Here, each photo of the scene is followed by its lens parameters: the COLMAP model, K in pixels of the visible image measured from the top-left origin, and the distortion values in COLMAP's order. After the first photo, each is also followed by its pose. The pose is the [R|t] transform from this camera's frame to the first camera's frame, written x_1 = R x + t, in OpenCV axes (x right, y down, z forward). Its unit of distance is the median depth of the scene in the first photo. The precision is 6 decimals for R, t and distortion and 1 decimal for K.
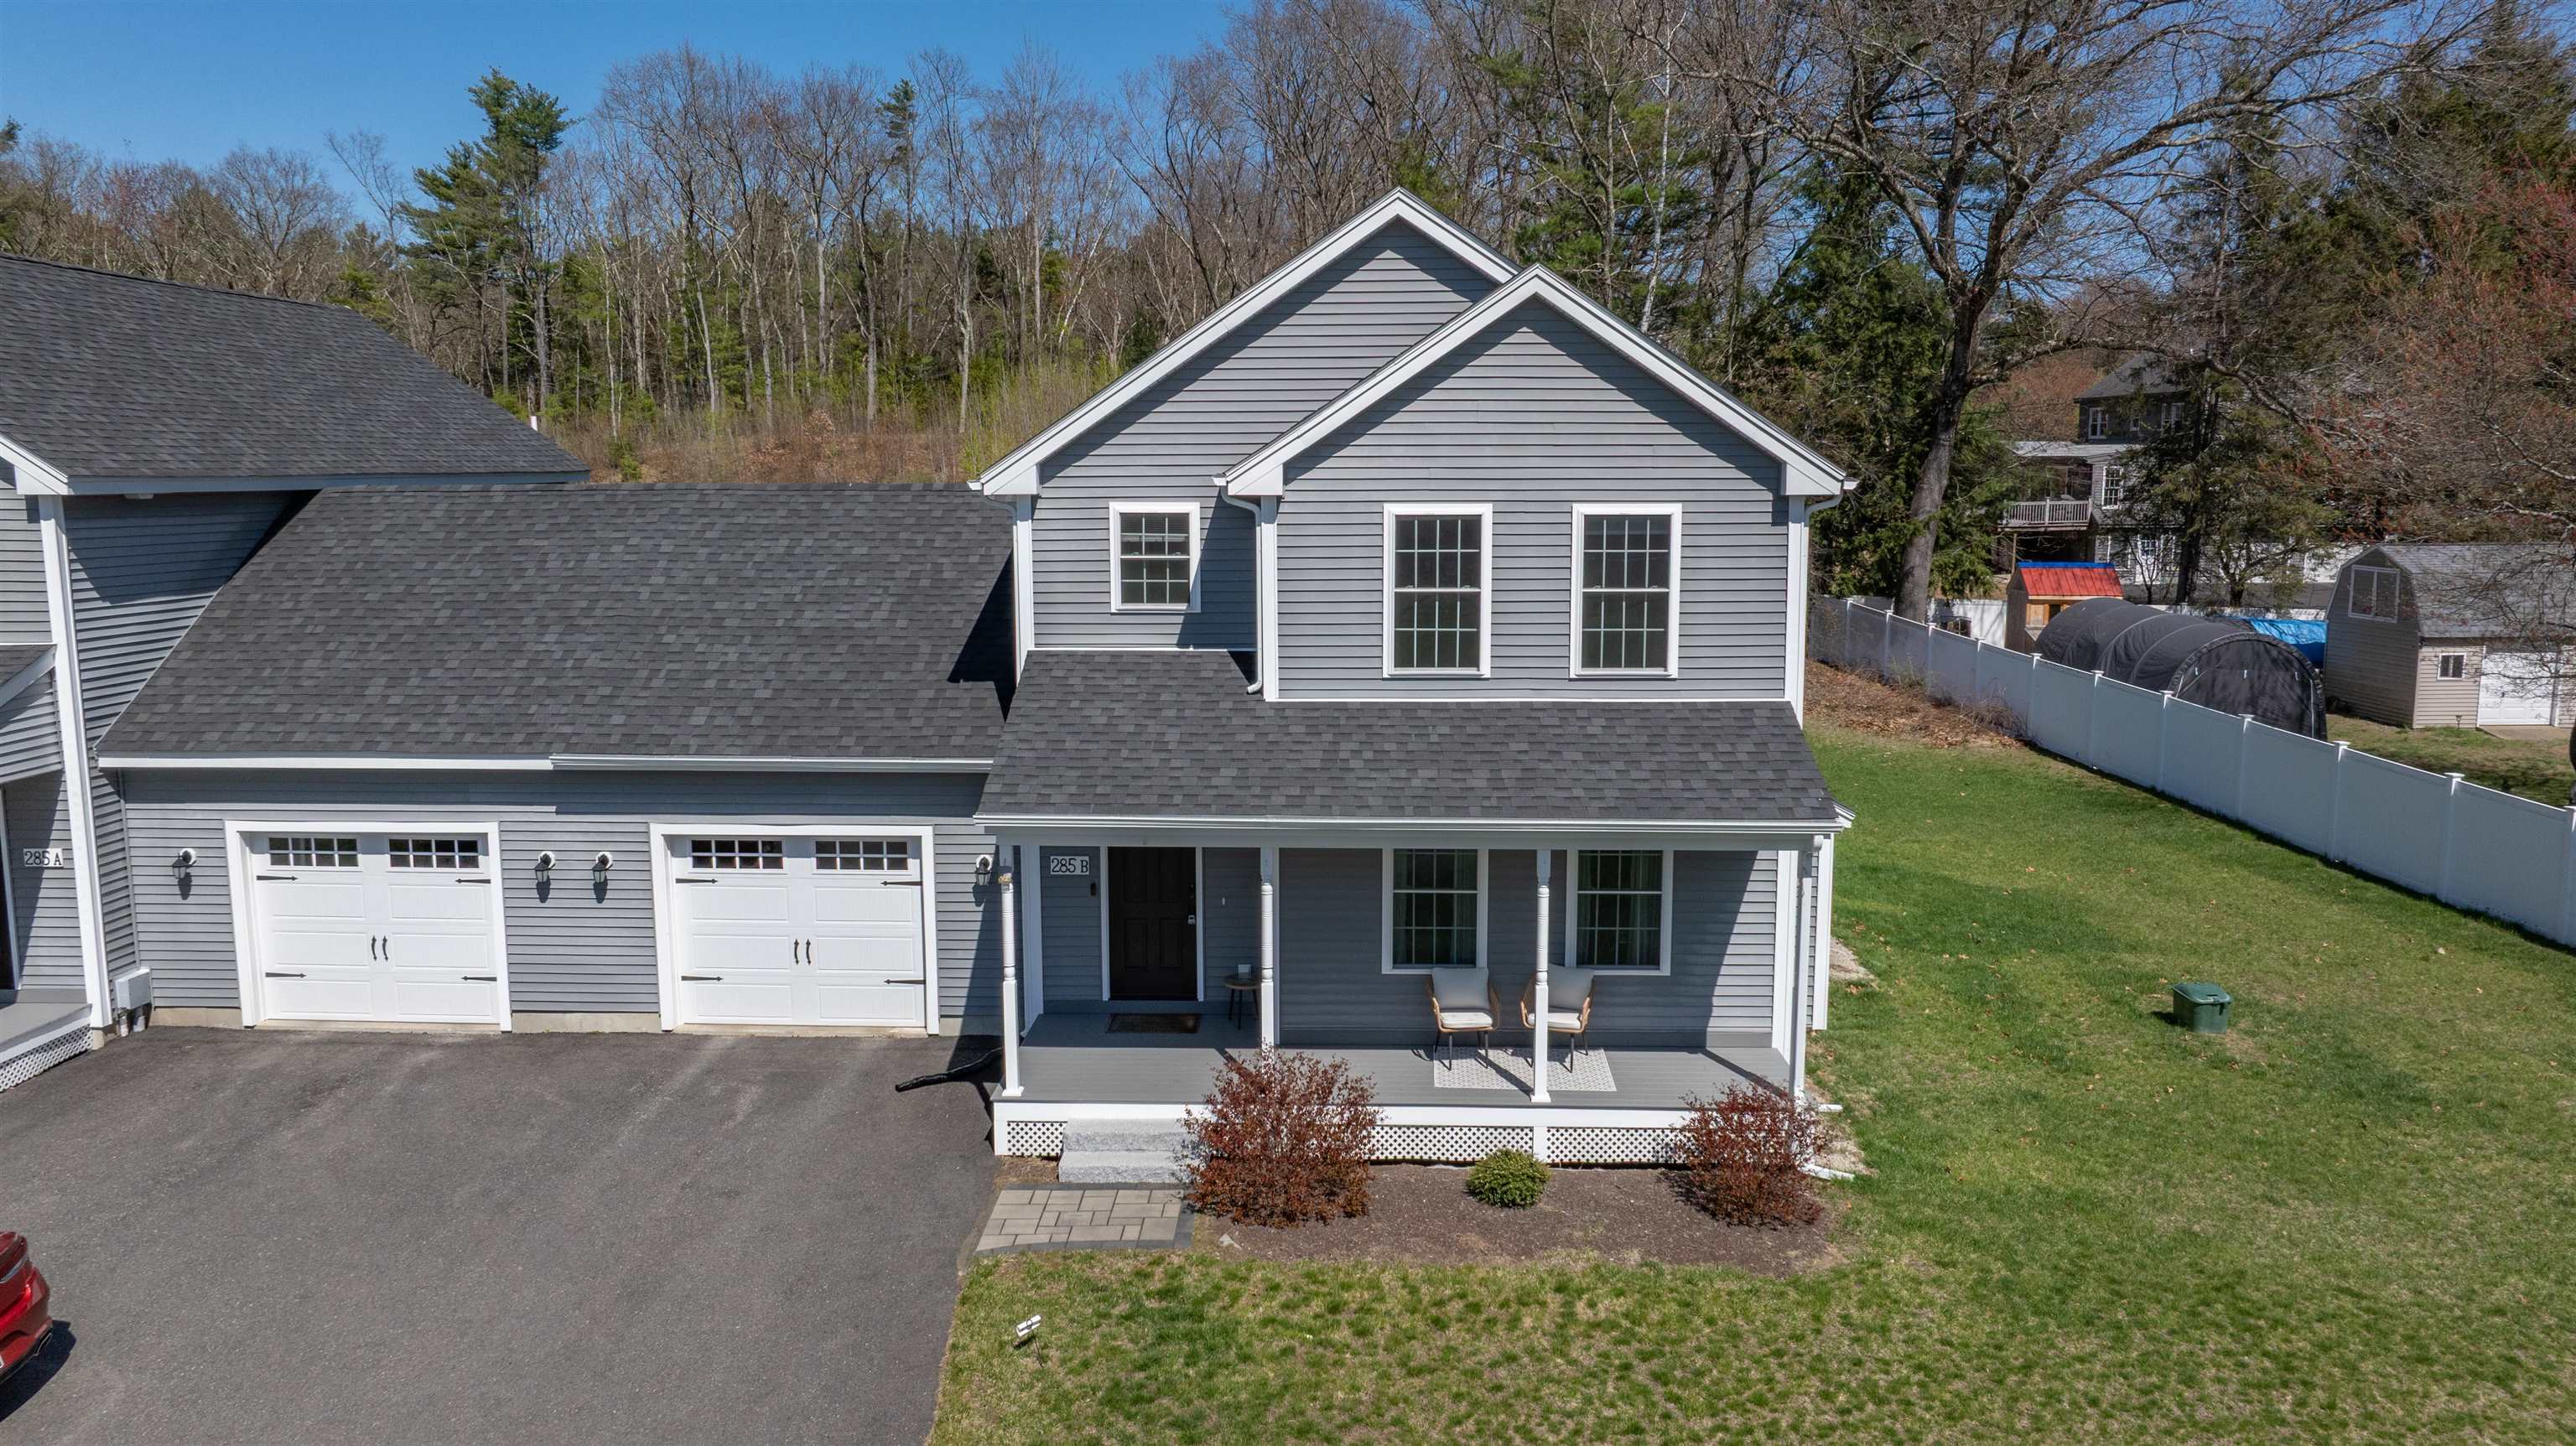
lens RADIAL K [[1817.2, 0, 1295.7], [0, 1817.2, 724.3], [0, 0, 1]] dist [-0.024005, 0.009350]
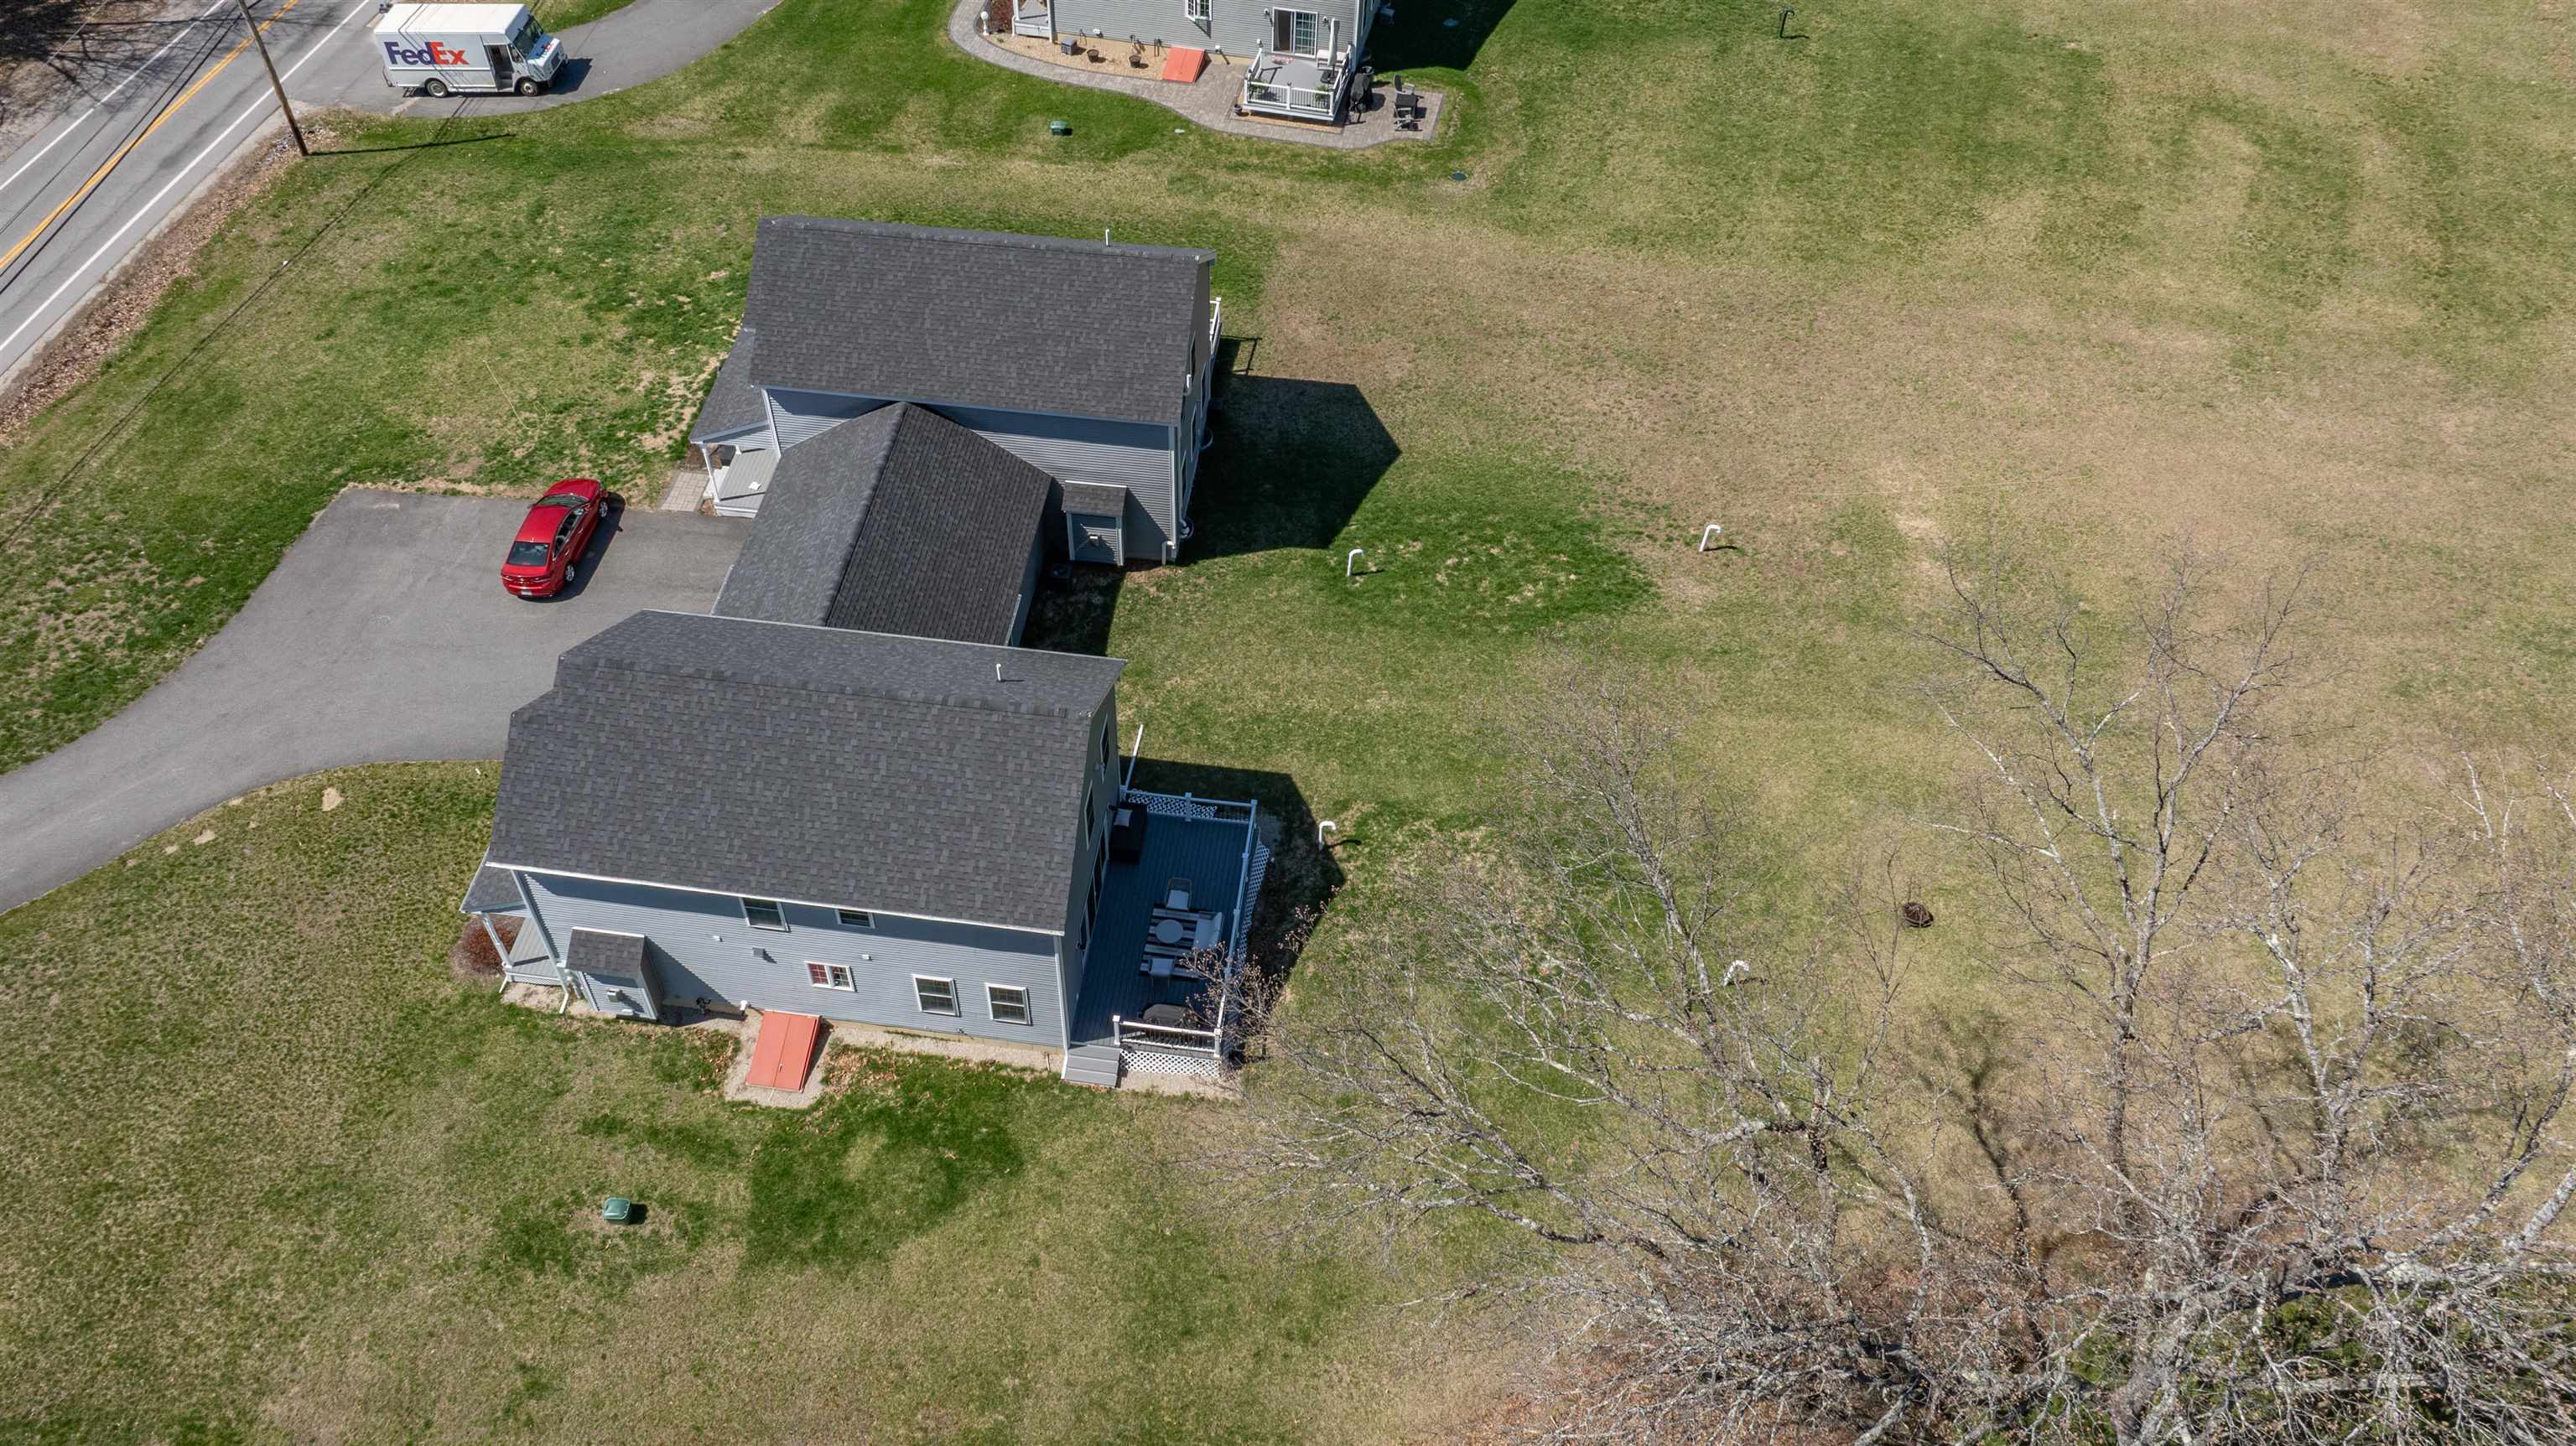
lens RADIAL K [[1817.2, 0, 1228.5], [0, 1817.2, 713.6], [0, 0, 1]] dist [-0.024005, 0.009350]
pose [[-0.115446, 0.764821, -0.633814, 1.502475], [-0.136000, 0.619901, 0.772804, -2.188479], [0.983959, 0.175416, 0.032450, 1.761953]]
